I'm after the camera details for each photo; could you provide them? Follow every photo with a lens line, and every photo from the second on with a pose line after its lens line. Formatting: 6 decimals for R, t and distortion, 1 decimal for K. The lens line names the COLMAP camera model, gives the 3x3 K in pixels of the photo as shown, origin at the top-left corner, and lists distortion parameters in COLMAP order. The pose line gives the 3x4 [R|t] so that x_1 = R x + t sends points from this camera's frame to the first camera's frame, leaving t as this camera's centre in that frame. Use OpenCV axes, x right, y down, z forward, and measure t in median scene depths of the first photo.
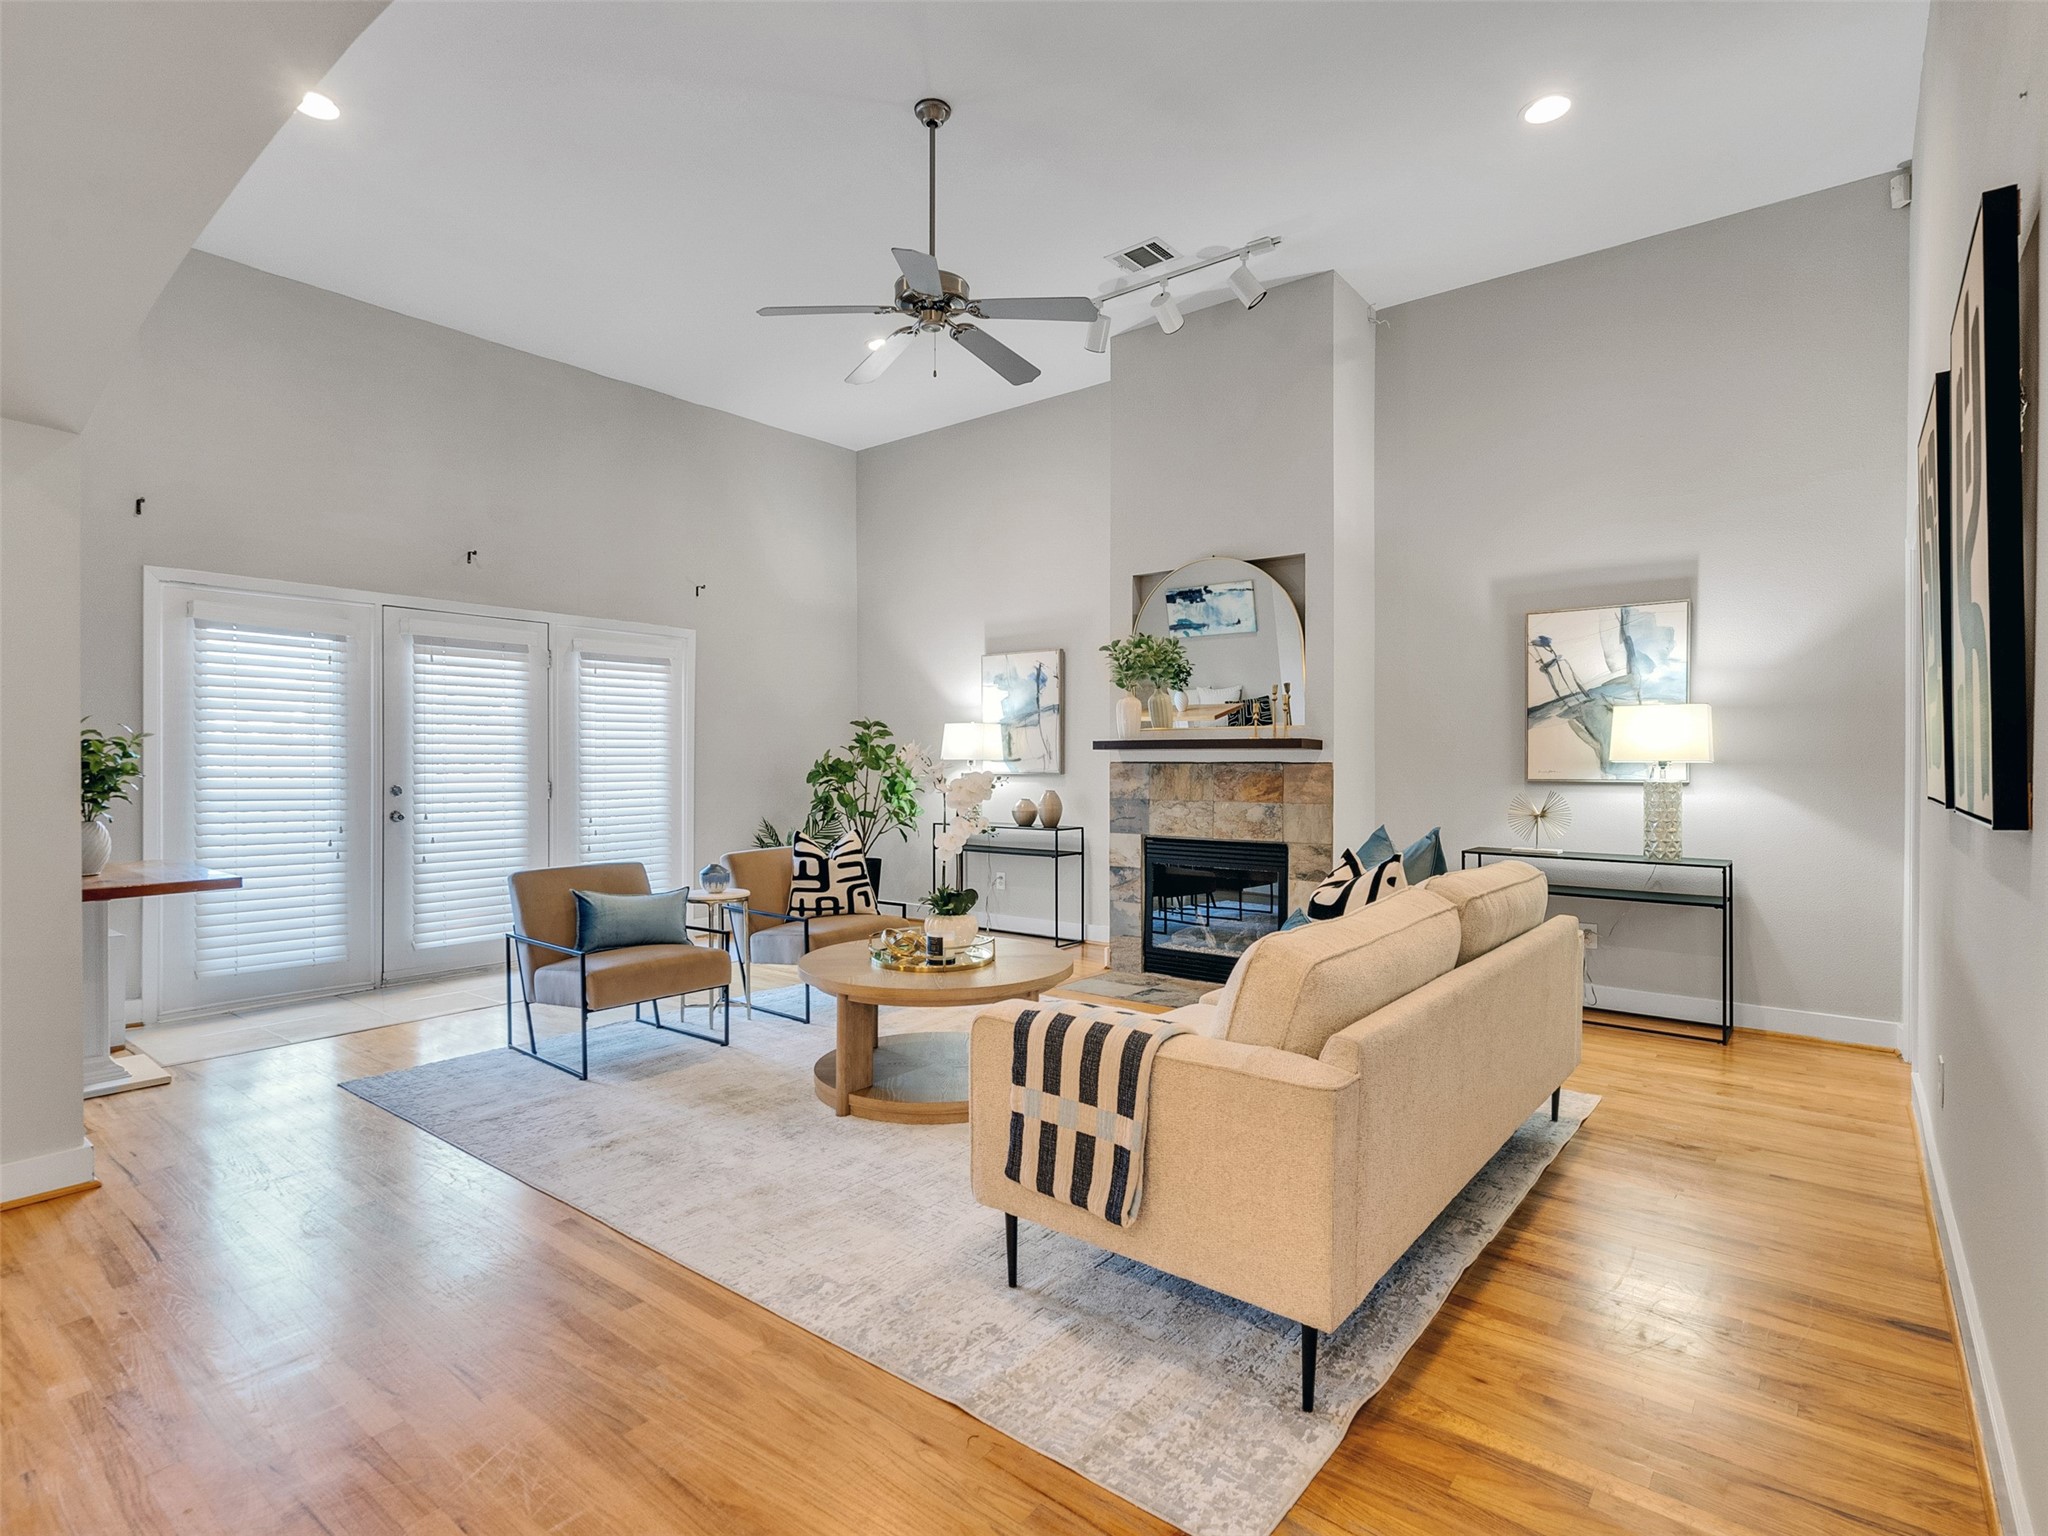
lens RADIAL K [[1049.9, 0, 1019.8], [0, 1049.9, 763.7], [0, 0, 1]] dist [-0.002966, 0.000513]
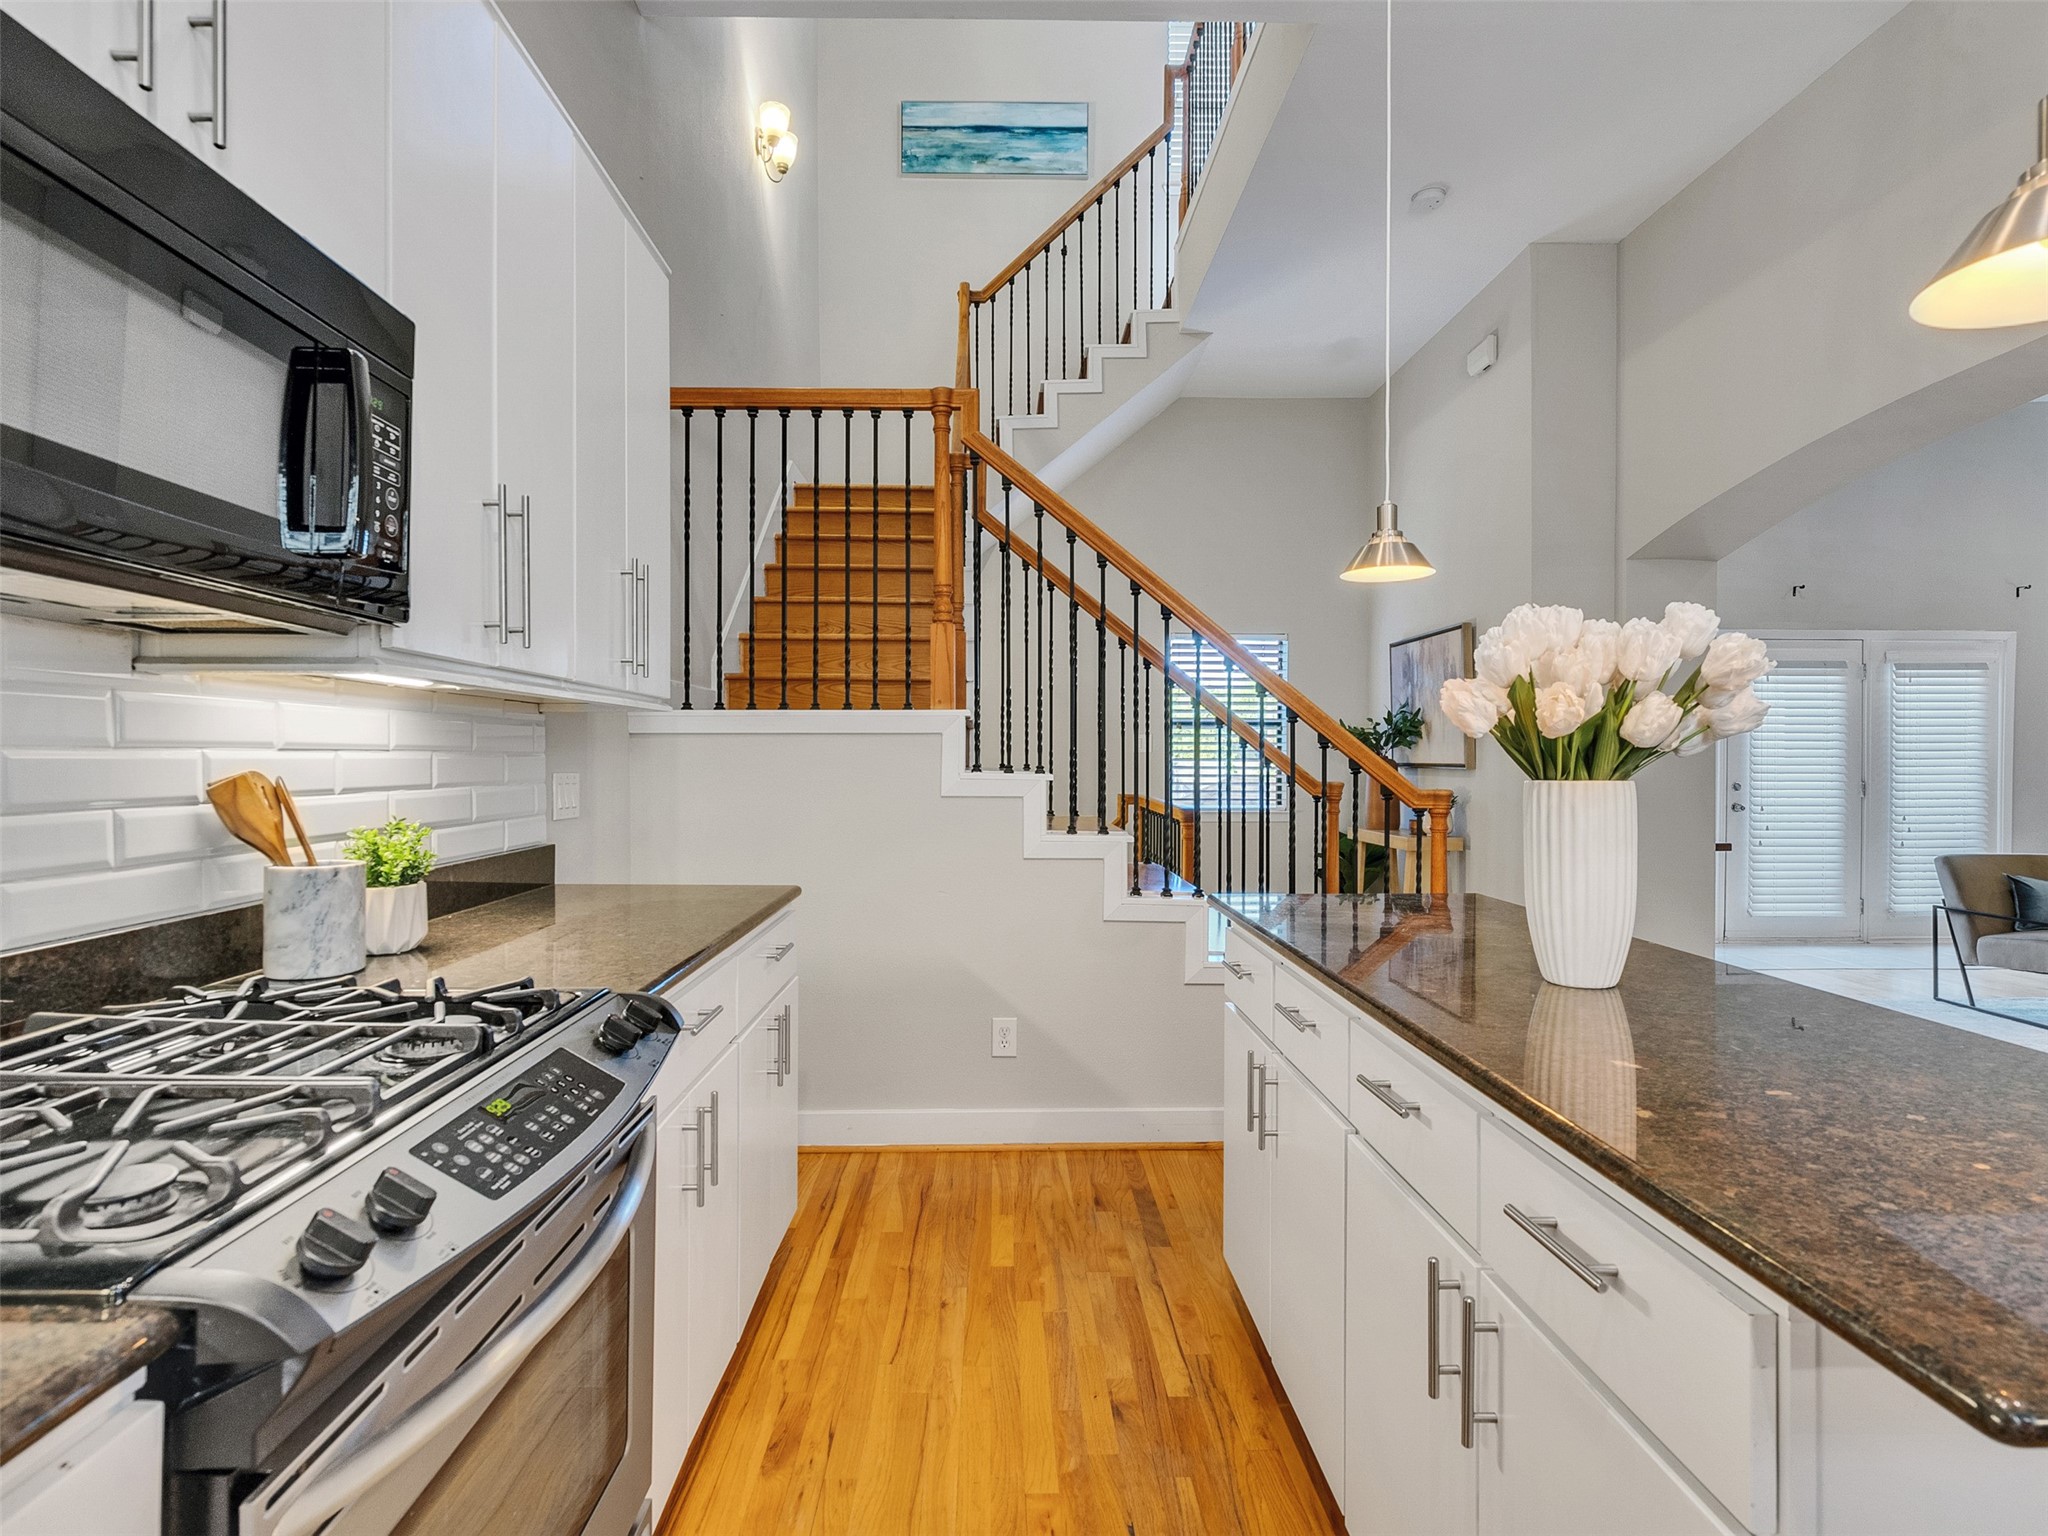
lens RADIAL K [[1038.4, 0, 1018.9], [0, 1038.4, 759.3], [0, 0, 1]] dist [0.004915, 0.001747]
pose [[0.635532, 0.004807, -0.772060, -0.190284], [-0.008727, 0.999961, -0.000958, 0.002121], [0.772025, 0.007347, 0.635549, -0.456230]]
